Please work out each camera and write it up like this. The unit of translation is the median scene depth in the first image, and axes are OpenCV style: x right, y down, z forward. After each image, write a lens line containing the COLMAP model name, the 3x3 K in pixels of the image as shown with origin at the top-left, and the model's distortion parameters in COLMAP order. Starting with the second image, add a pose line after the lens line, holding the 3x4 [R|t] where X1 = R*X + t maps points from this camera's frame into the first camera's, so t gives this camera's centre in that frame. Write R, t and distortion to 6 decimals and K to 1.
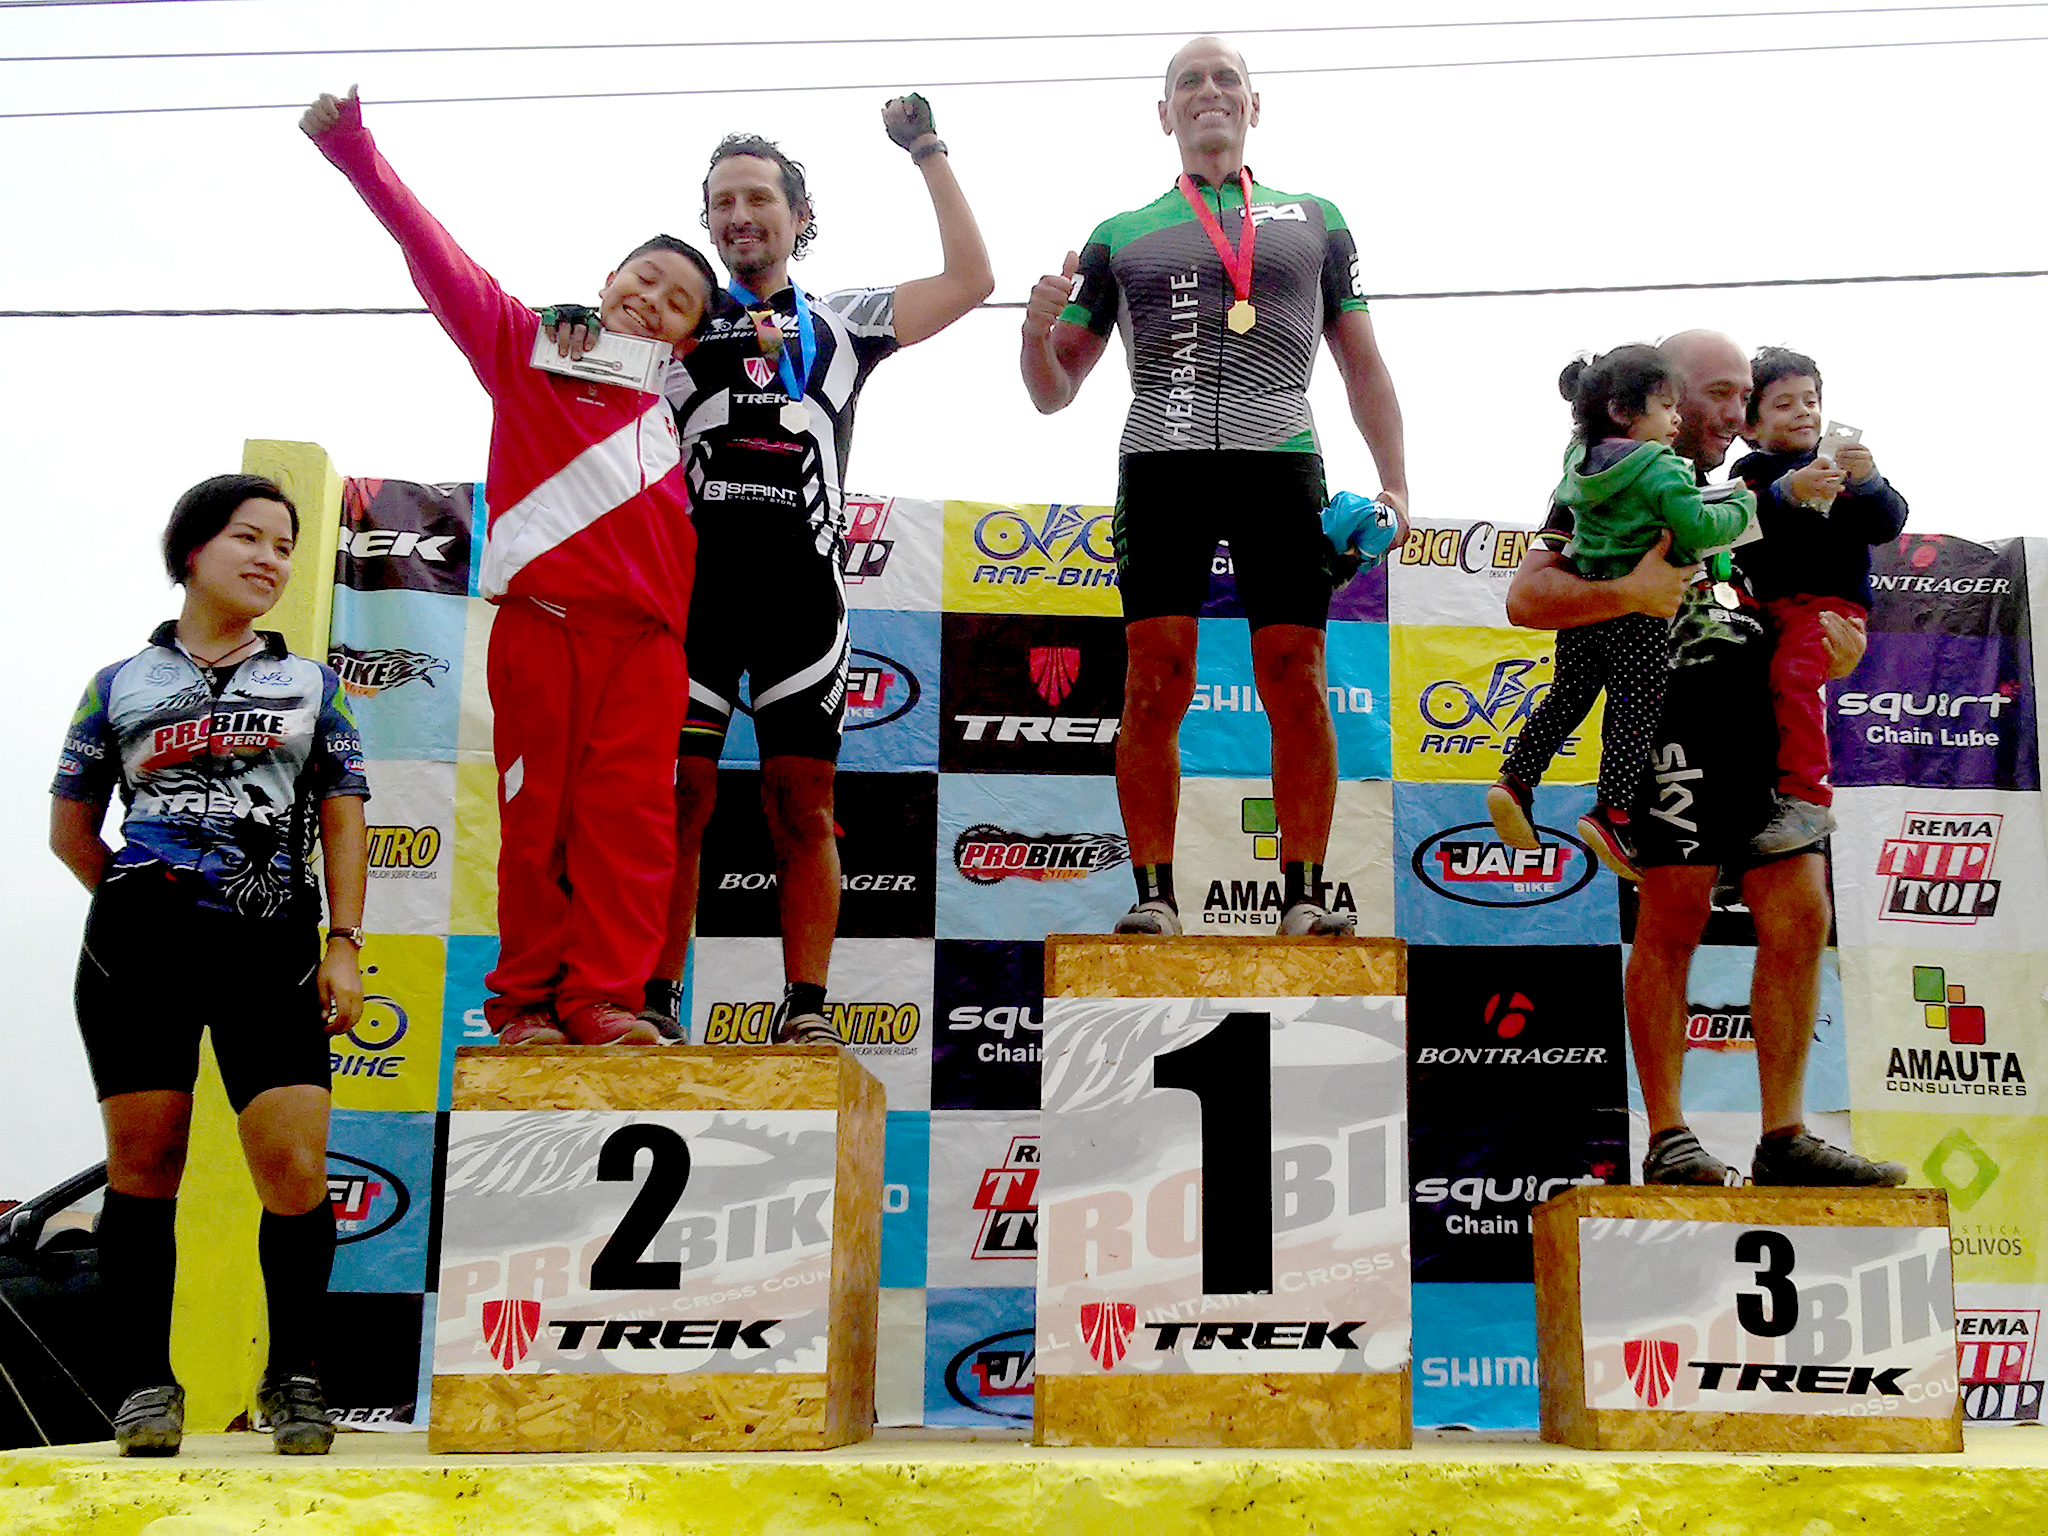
lens RADIAL K [[2141.9, 0, 1227.2], [0, 2141.9, 749.8], [0, 0, 1]] dist [0.111133, -0.221067]
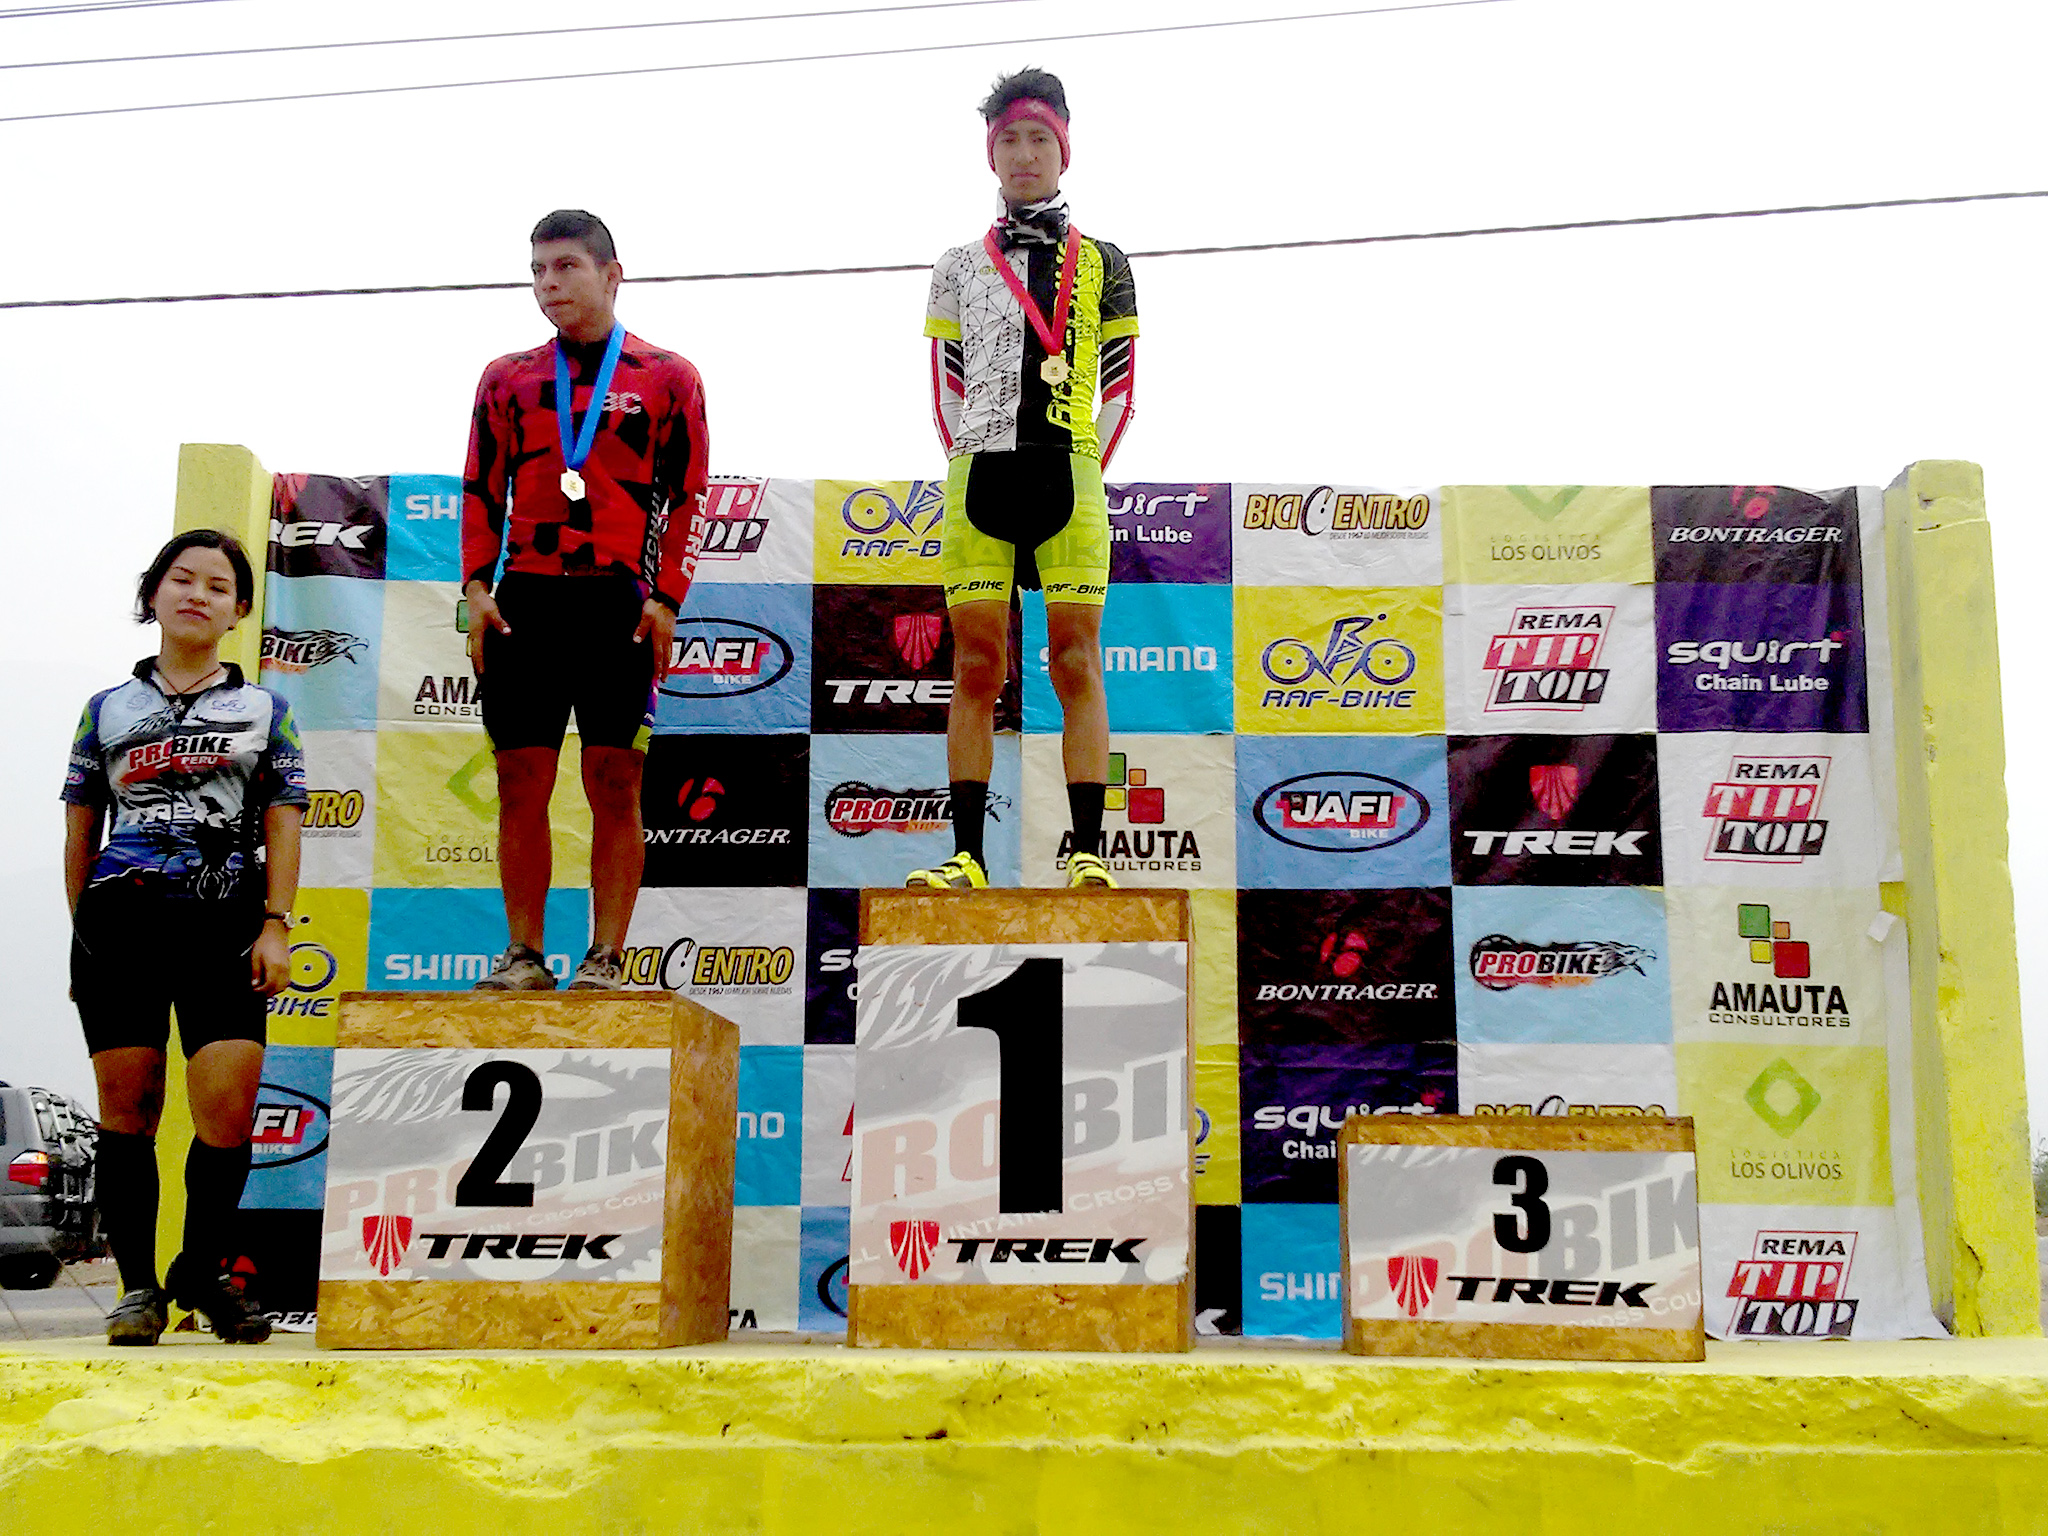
lens RADIAL K [[2119.6, 0, 1072.9], [0, 2119.6, 733.6], [0, 0, 1]] dist [0.095779, -0.164209]
pose [[0.996430, -0.014670, -0.083133, 0.117106], [0.016898, 0.999515, 0.026169, -0.020521], [0.082709, -0.027480, 0.996195, -0.076163]]
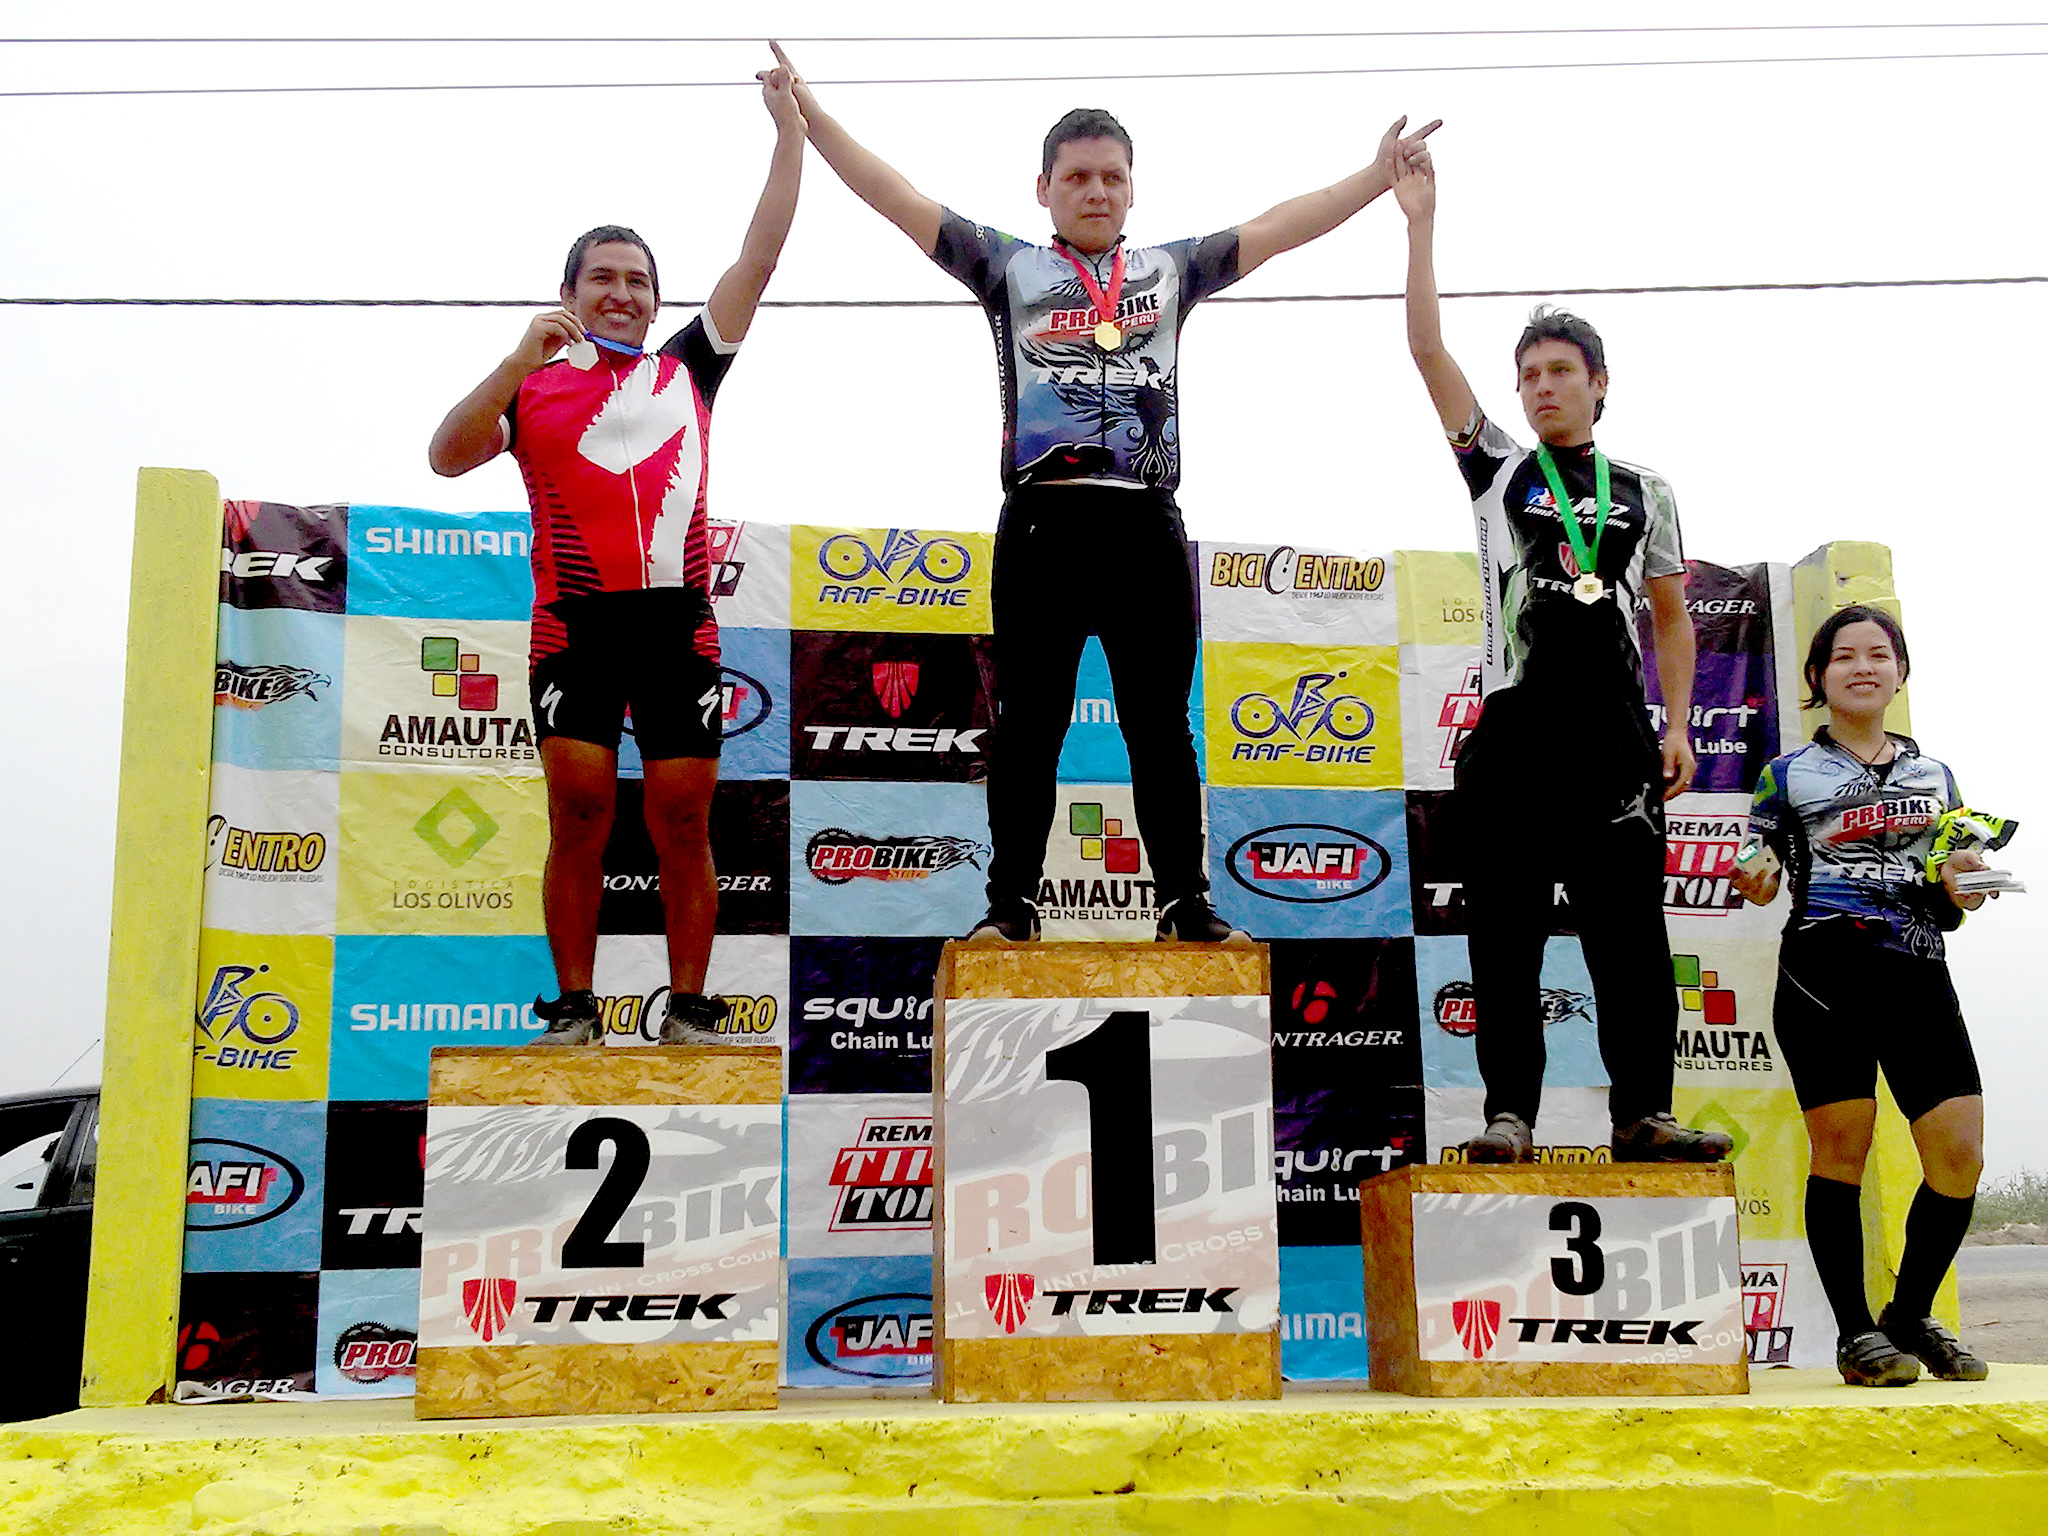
lens RADIAL K [[2125.3, 0, 1032.0], [0, 2125.3, 740.5], [0, 0, 1]] dist [0.101130, -0.188614]
pose [[0.997890, 0.001457, 0.064908, -0.112136], [-0.002380, 0.999897, 0.014133, -0.033125], [-0.064881, -0.014257, 0.997791, -0.094236]]
